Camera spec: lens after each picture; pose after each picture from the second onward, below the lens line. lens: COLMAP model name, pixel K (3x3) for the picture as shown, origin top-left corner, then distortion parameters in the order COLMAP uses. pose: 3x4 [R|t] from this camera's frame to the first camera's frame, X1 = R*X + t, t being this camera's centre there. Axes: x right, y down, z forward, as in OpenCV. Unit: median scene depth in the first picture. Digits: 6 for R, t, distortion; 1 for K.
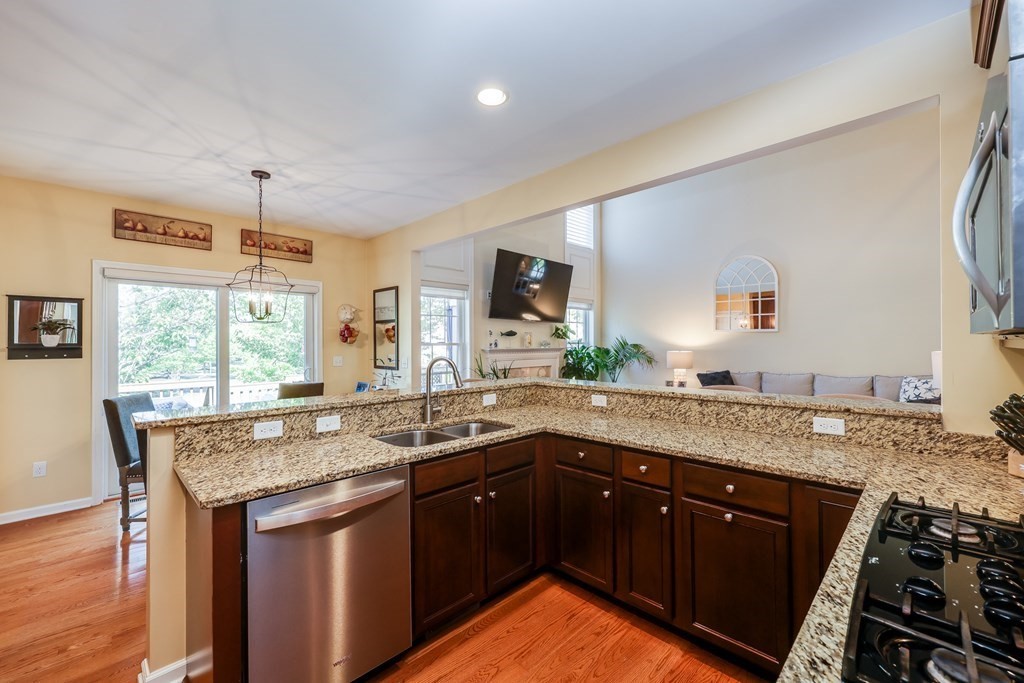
lens RADIAL K [[423.9, 0, 514.7], [0, 423.9, 339.3], [0, 0, 1]] dist [0.001505, 0.000175]
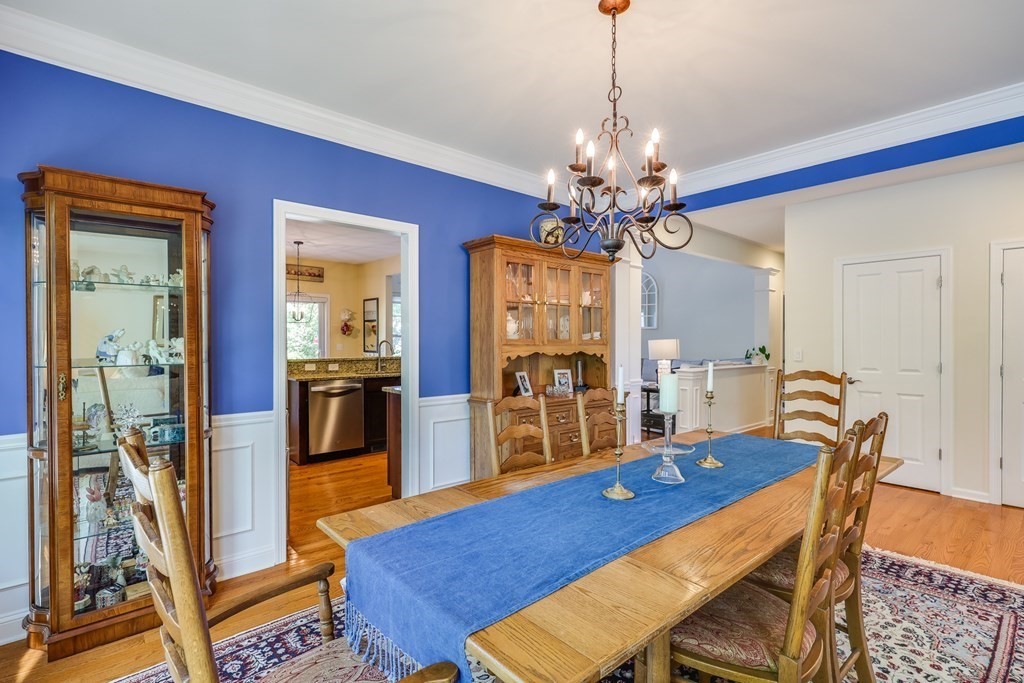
lens RADIAL K [[491.3, 0, 512.0], [0, 491.3, 341.5], [0, 0, 1]] dist [0.000209, 0.000043]
pose [[0.997738, 0.007122, -0.066844, 0.331785], [-0.006377, 0.999915, 0.011362, 0.009018], [0.066919, -0.010910, 0.997699, -0.750976]]
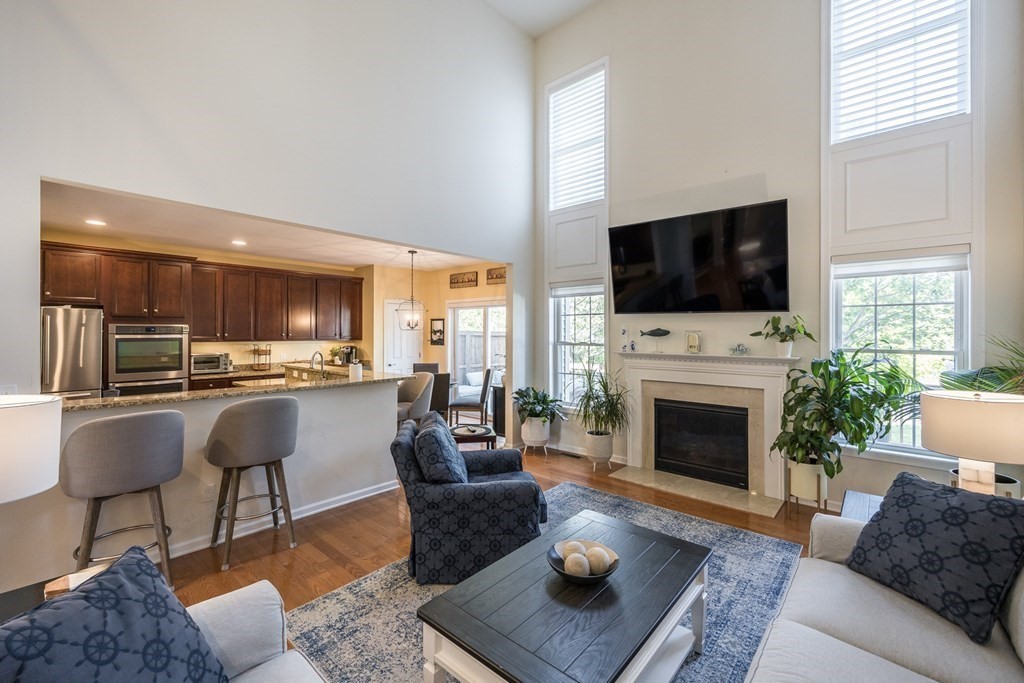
lens RADIAL K [[423.3, 0, 514.4], [0, 423.3, 329.5], [0, 0, 1]] dist [0.001333, 0.000340]
pose [[0.059418, -0.001618, -0.998232, 0.914790], [0.006822, 0.999976, -0.001215, -0.025936], [0.998210, -0.006738, 0.059427, 0.936644]]
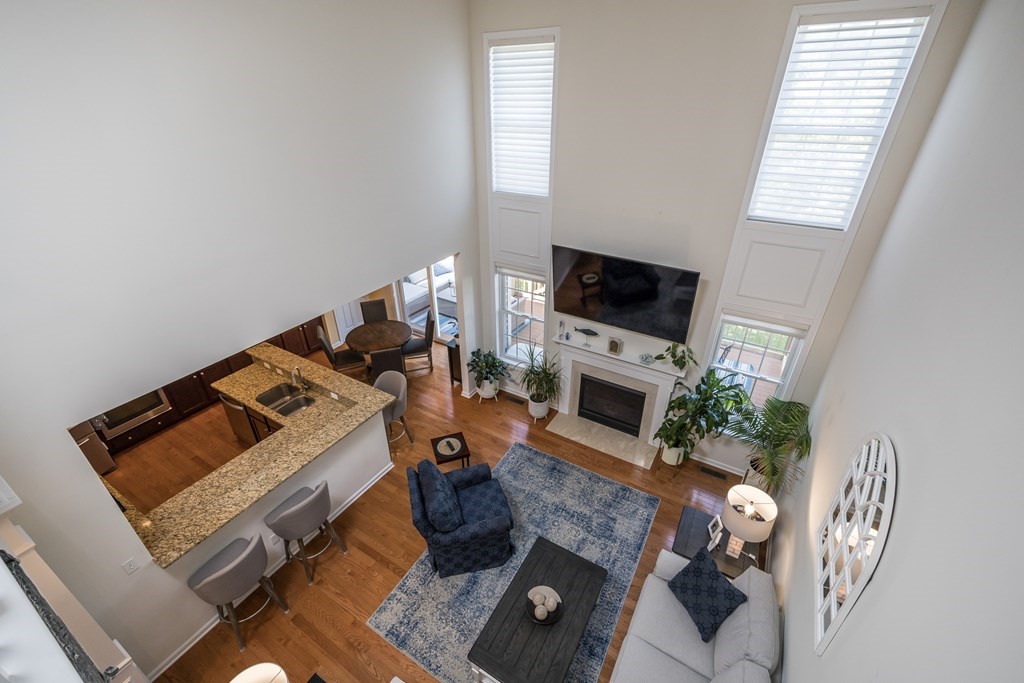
lens RADIAL K [[423.9, 0, 514.7], [0, 423.9, 339.3], [0, 0, 1]] dist [0.001505, 0.000175]
pose [[0.239174, 0.475498, -0.846579, 0.932312], [0.007885, 0.870905, 0.491389, -0.572993], [0.970945, -0.124203, 0.204549, 0.877918]]
